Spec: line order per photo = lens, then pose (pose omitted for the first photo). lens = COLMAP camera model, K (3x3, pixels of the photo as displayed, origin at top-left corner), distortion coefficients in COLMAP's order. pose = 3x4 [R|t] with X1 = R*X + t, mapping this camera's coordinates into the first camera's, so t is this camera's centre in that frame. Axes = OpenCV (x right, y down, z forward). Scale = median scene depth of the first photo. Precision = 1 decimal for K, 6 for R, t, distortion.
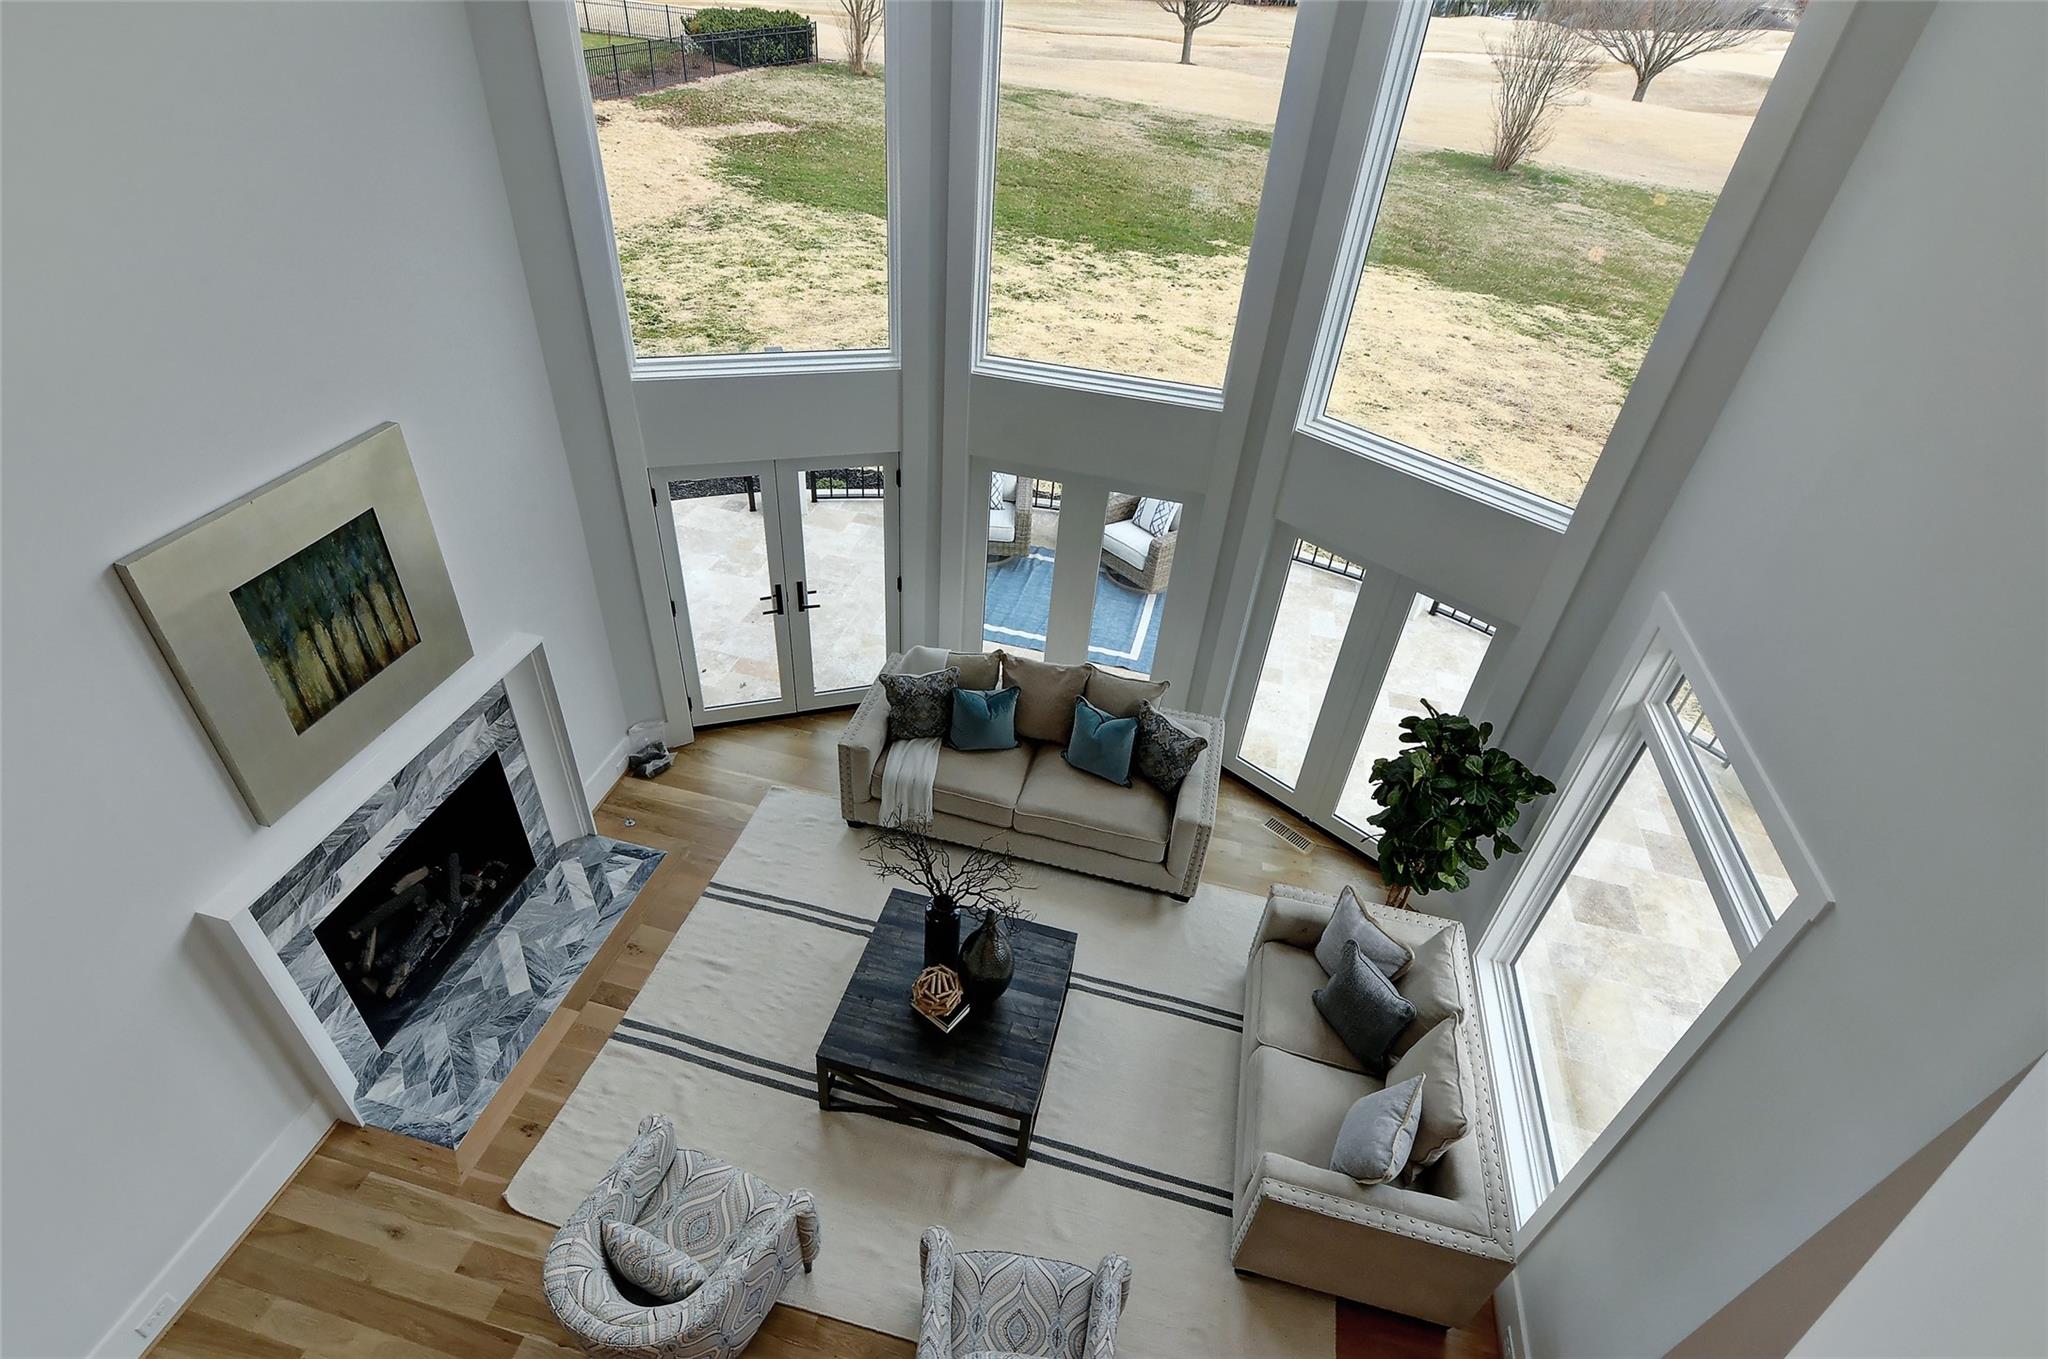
lens RADIAL K [[993.6, 0, 1024.0], [0, 993.6, 679.5], [0, 0, 1]] dist [-0.002151, -0.000736]
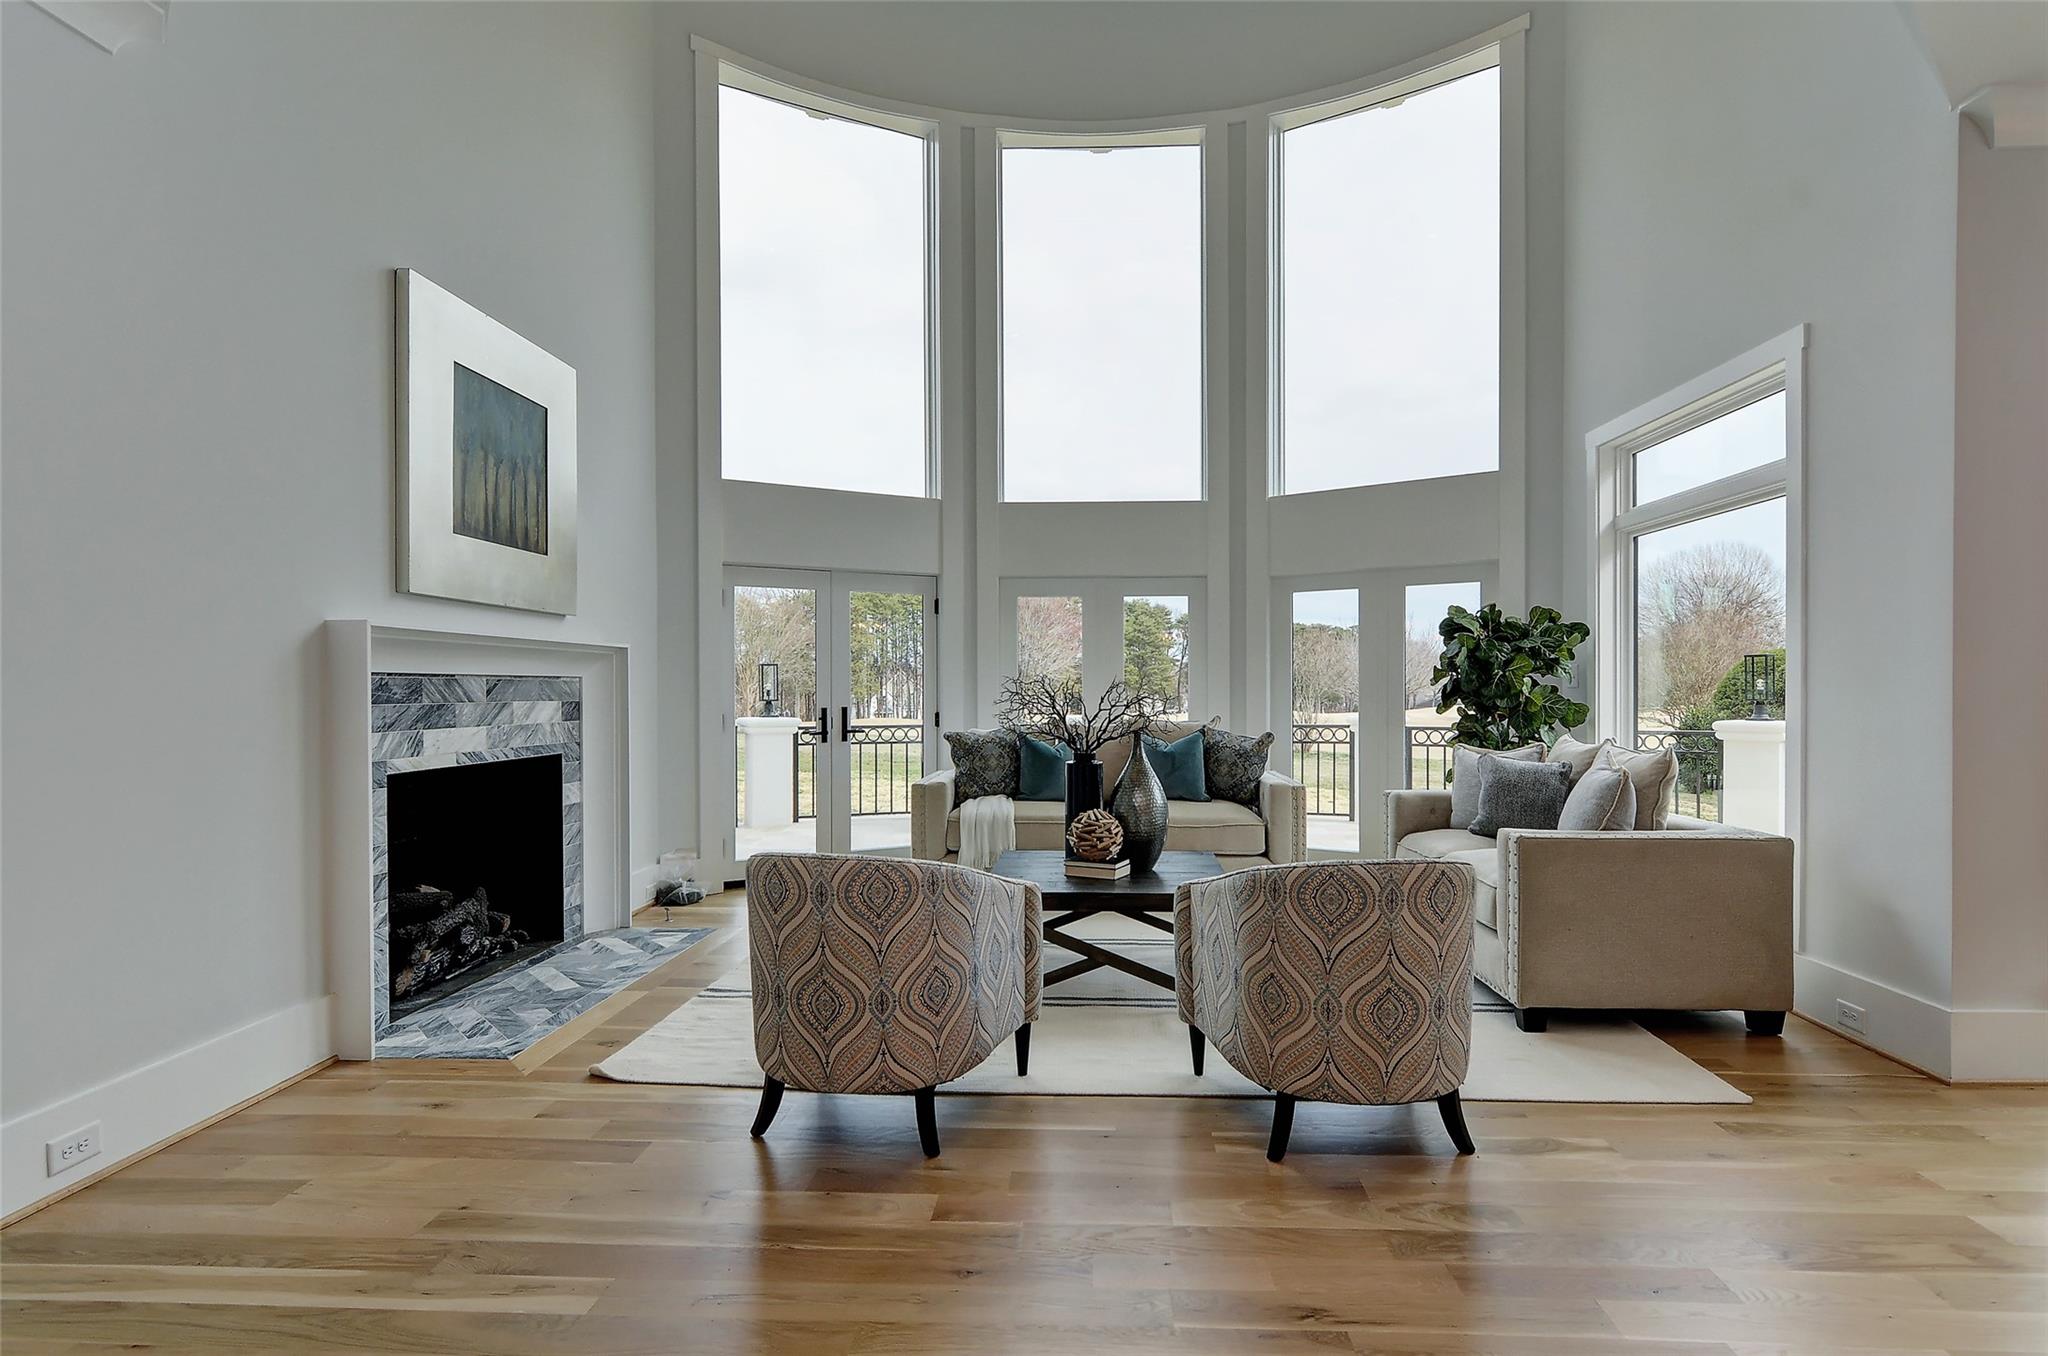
lens RADIAL K [[1023.8, 0, 1057.6], [0, 1023.8, 702.8], [0, 0, 1]] dist [-0.001353, -0.000043]
pose [[0.978756, -0.075927, 0.190451, -0.291370], [0.174523, 0.796030, -0.579550, 0.755572], [-0.107601, 0.600476, 0.792370, 0.187269]]
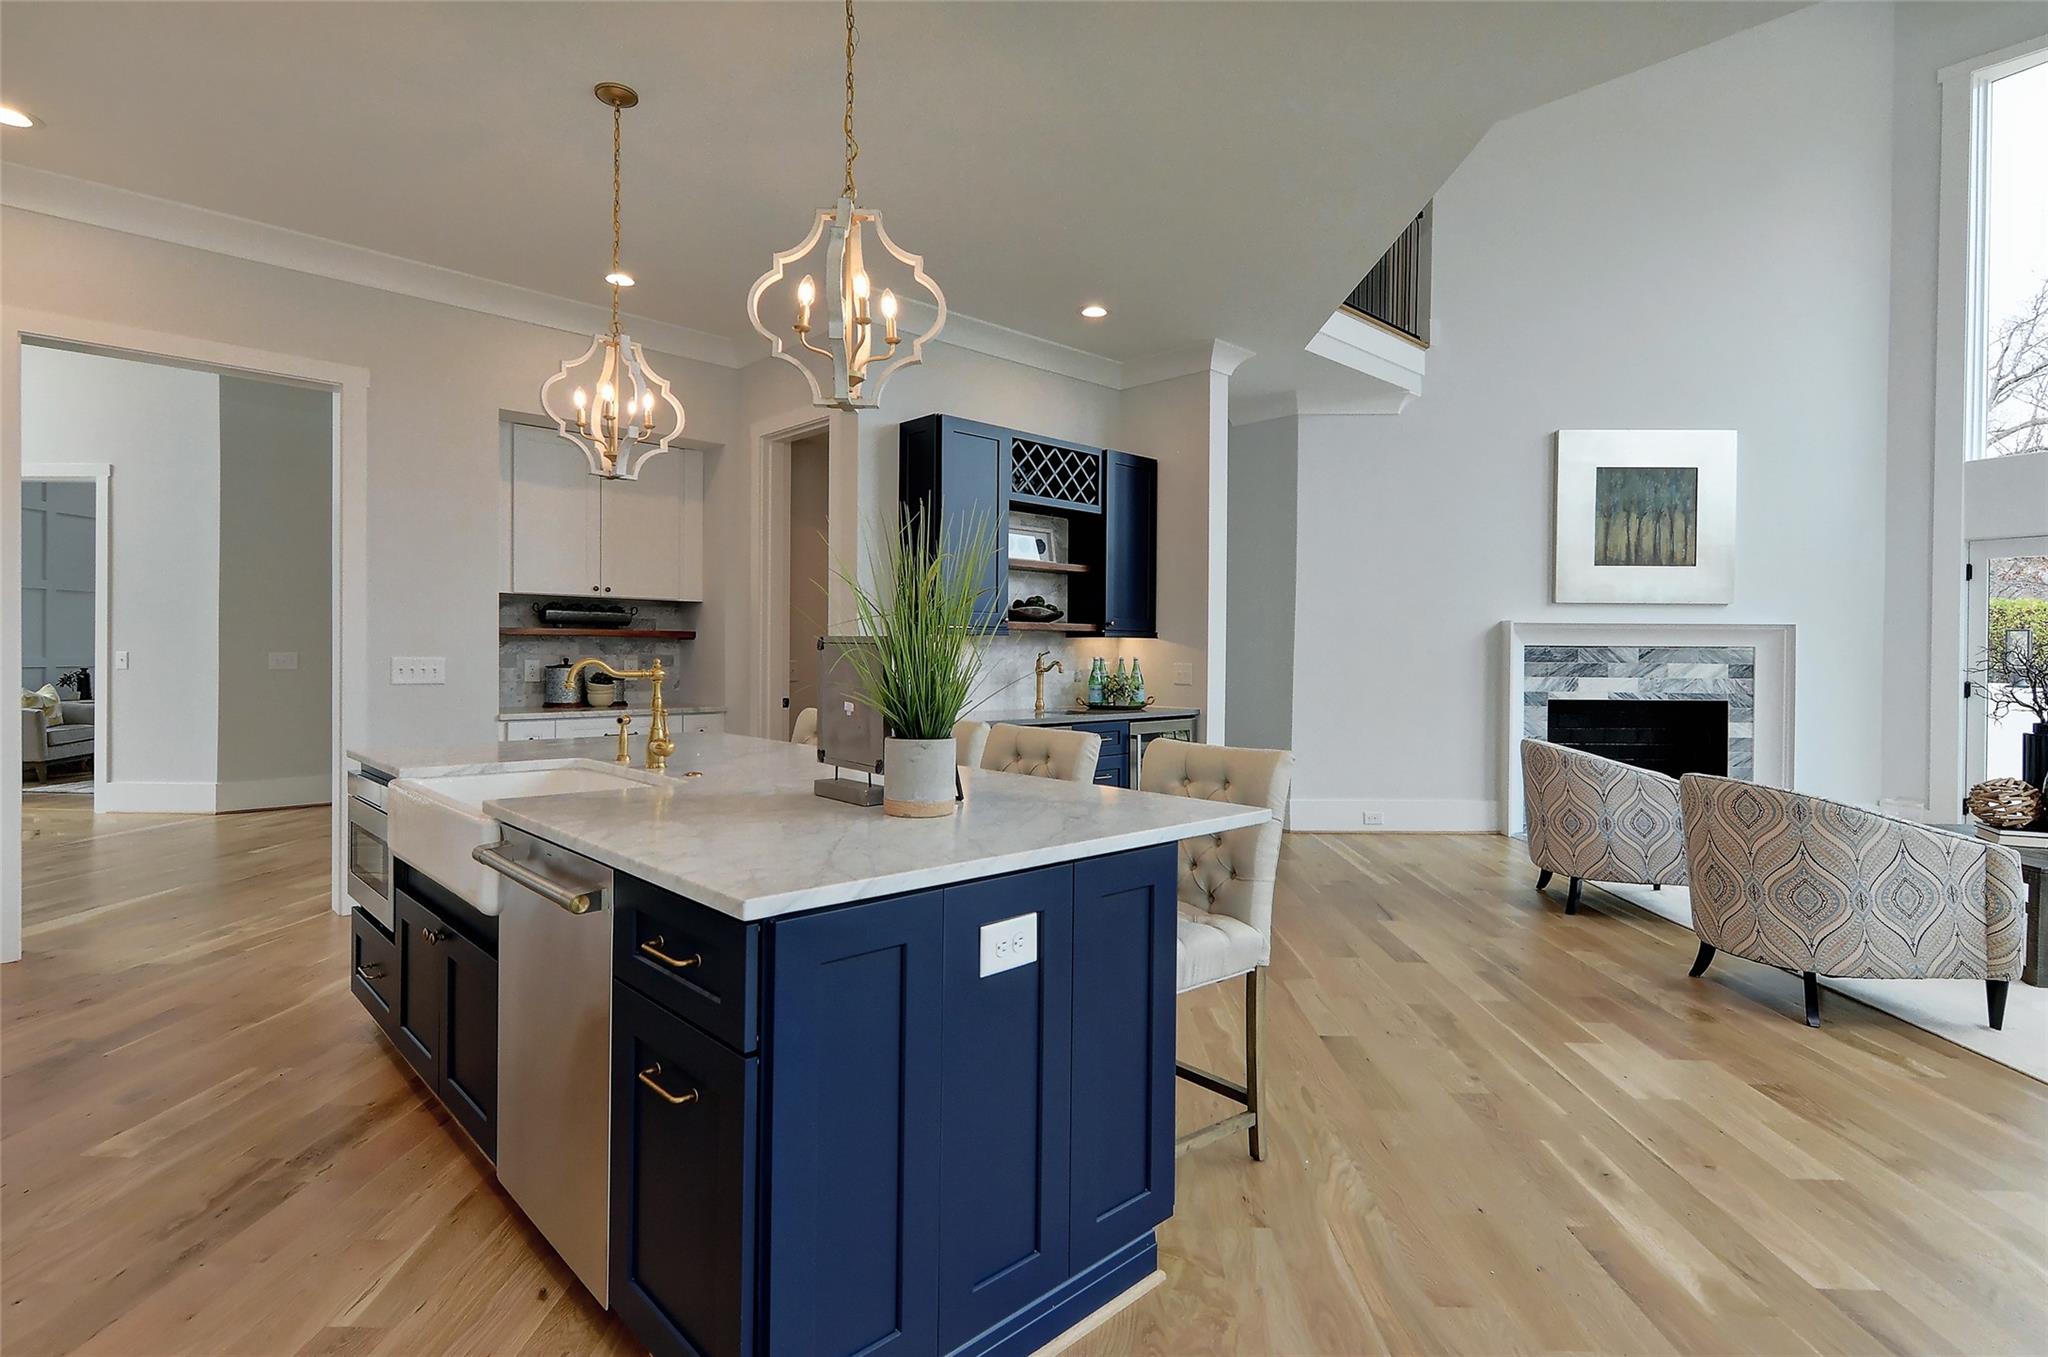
lens RADIAL K [[1003.1, 0, 1022.7], [0, 1003.1, 661.1], [0, 0, 1]] dist [0.001309, 0.000307]
pose [[0.199147, -0.059565, -0.978158, 0.664889], [-0.594961, 0.785791, -0.168981, 0.917733], [0.778693, 0.615617, 0.121048, 0.088654]]
